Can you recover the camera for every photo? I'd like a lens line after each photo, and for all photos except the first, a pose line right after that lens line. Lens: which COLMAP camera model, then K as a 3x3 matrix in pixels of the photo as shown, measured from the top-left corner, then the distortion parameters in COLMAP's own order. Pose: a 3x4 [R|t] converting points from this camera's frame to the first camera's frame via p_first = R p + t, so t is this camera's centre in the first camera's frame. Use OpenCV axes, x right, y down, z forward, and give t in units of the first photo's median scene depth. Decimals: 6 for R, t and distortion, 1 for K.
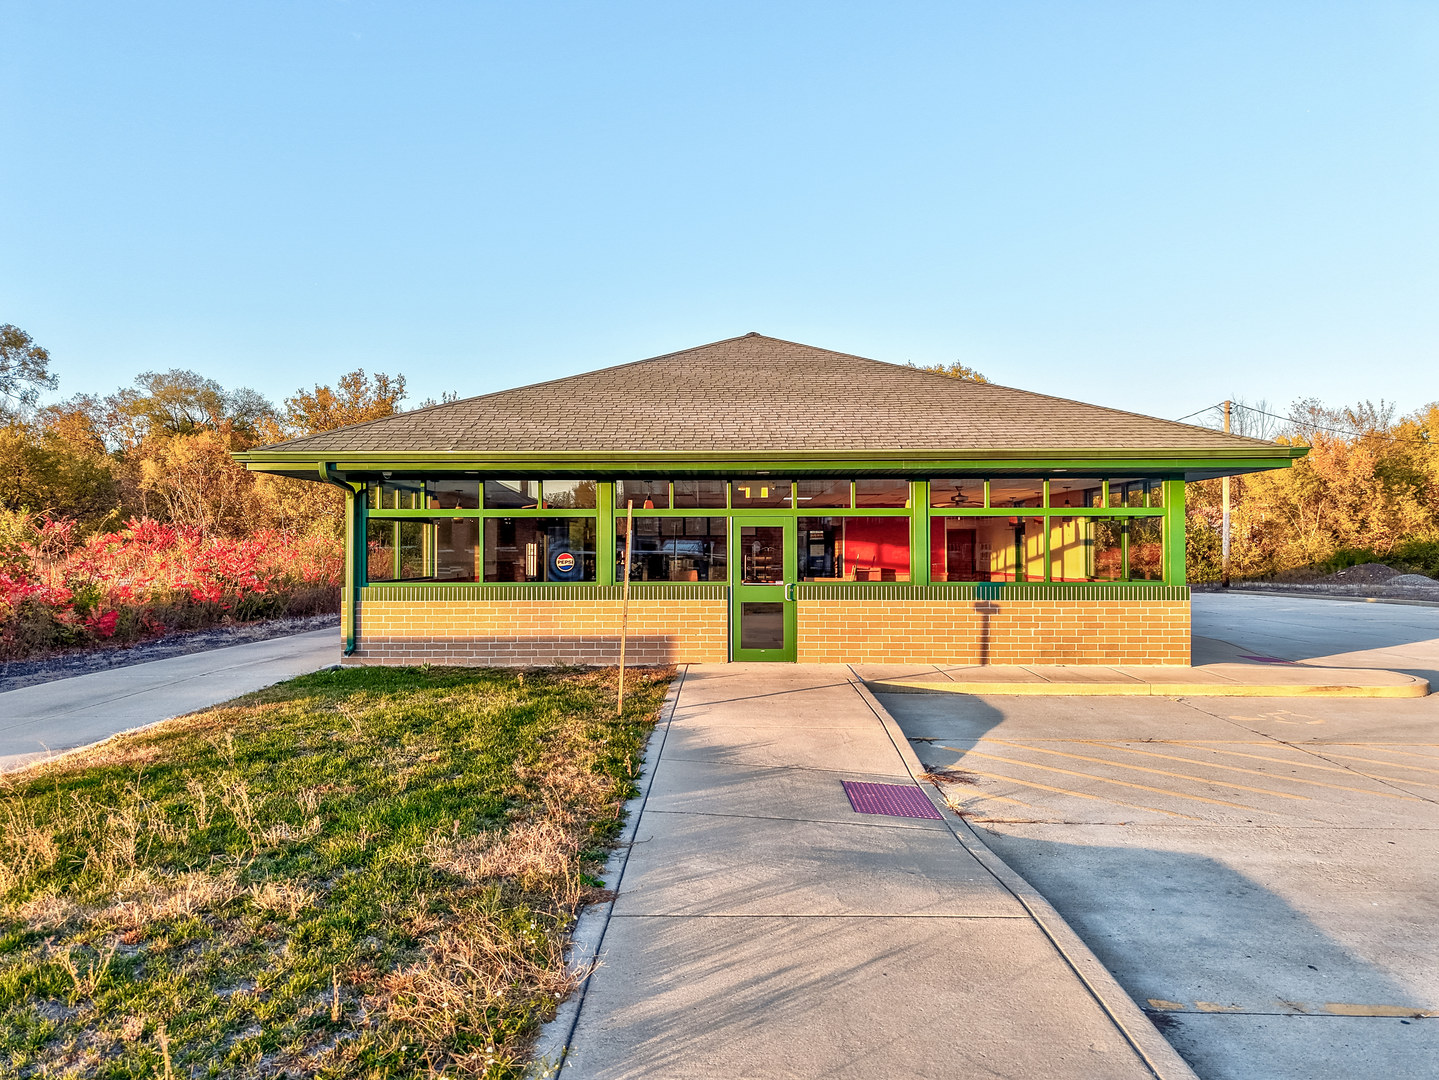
lens RADIAL K [[994.5, 0, 719.5], [0, 994.5, 540.0], [0, 0, 1]] dist [0.046240, -0.001640]
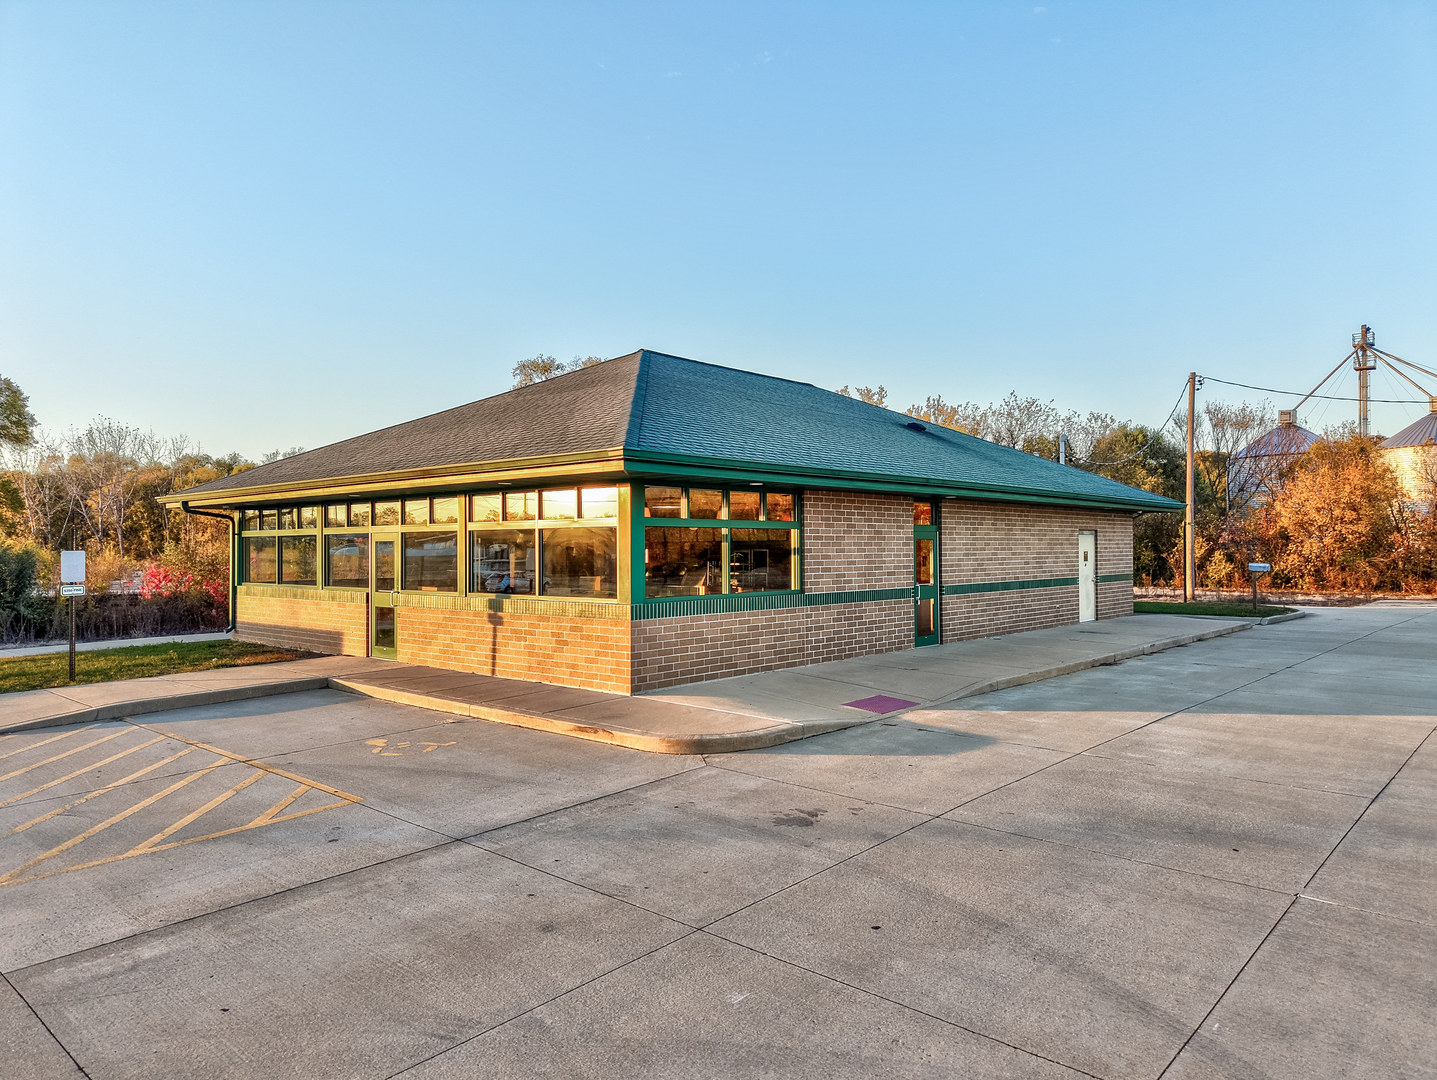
lens RADIAL K [[957.8, 0, 711.0], [0, 957.8, 555.1], [0, 0, 1]] dist [0.047957, -0.002386]
pose [[0.757346, 0.000450, -0.653014, 1.056279], [0.016111, 0.999682, 0.019373, -0.013014], [0.652815, -0.025193, 0.757098, 0.397058]]
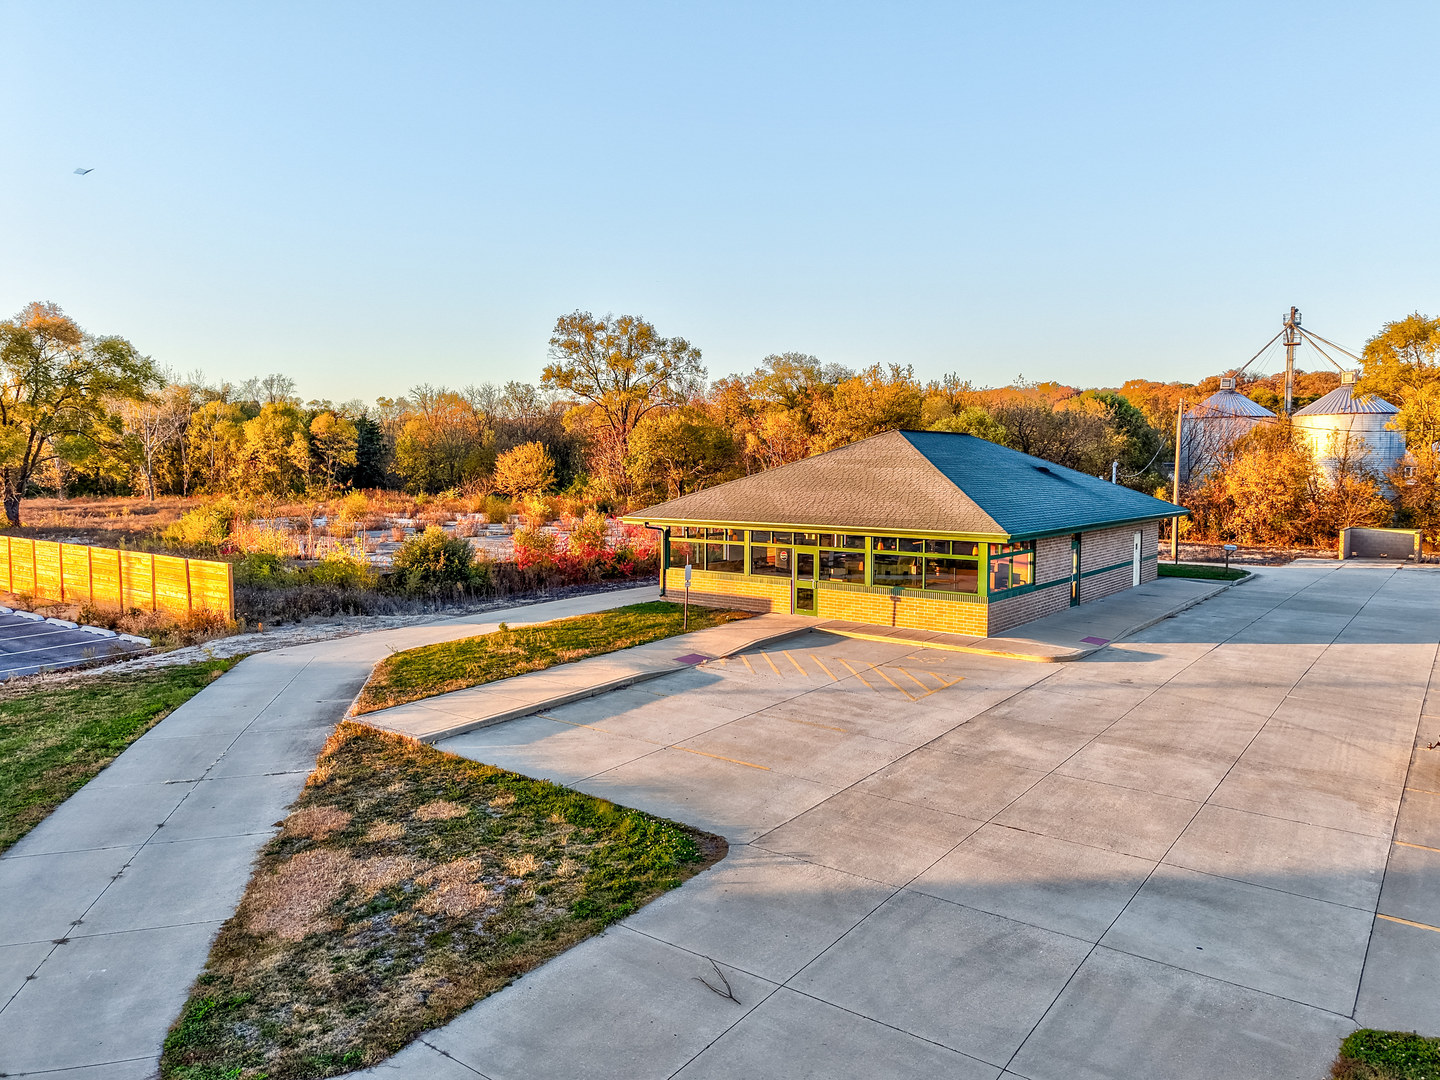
lens RADIAL K [[995.2, 0, 720.0], [0, 995.2, 540.0], [0, 0, 1]] dist [0.046240, -0.001640]
pose [[0.810237, 0.049065, -0.584045, 1.163713], [0.004672, 0.995917, 0.090148, -0.240849], [0.586084, -0.075770, 0.806700, -0.873652]]
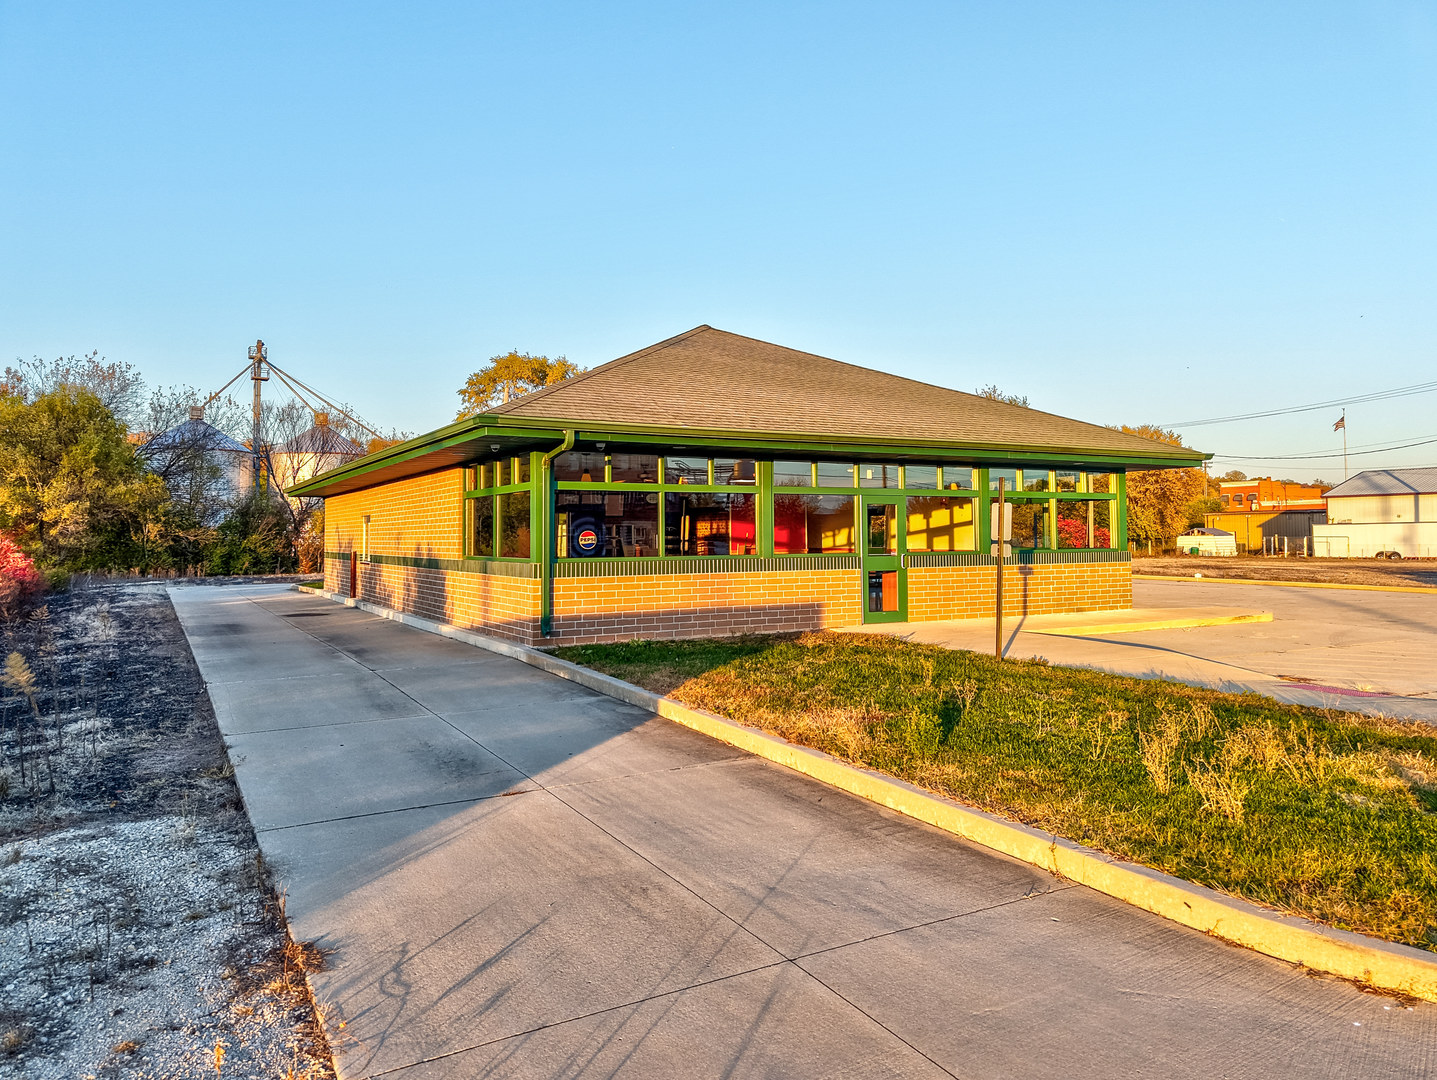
lens RADIAL K [[993.2, 0, 718.5], [0, 993.2, 540.0], [0, 0, 1]] dist [0.046240, -0.001640]
pose [[0.854347, -0.005005, 0.519678, -0.715347], [-0.003013, 0.999889, 0.014583, 0.010922], [-0.519694, -0.014025, 0.854238, 0.116449]]
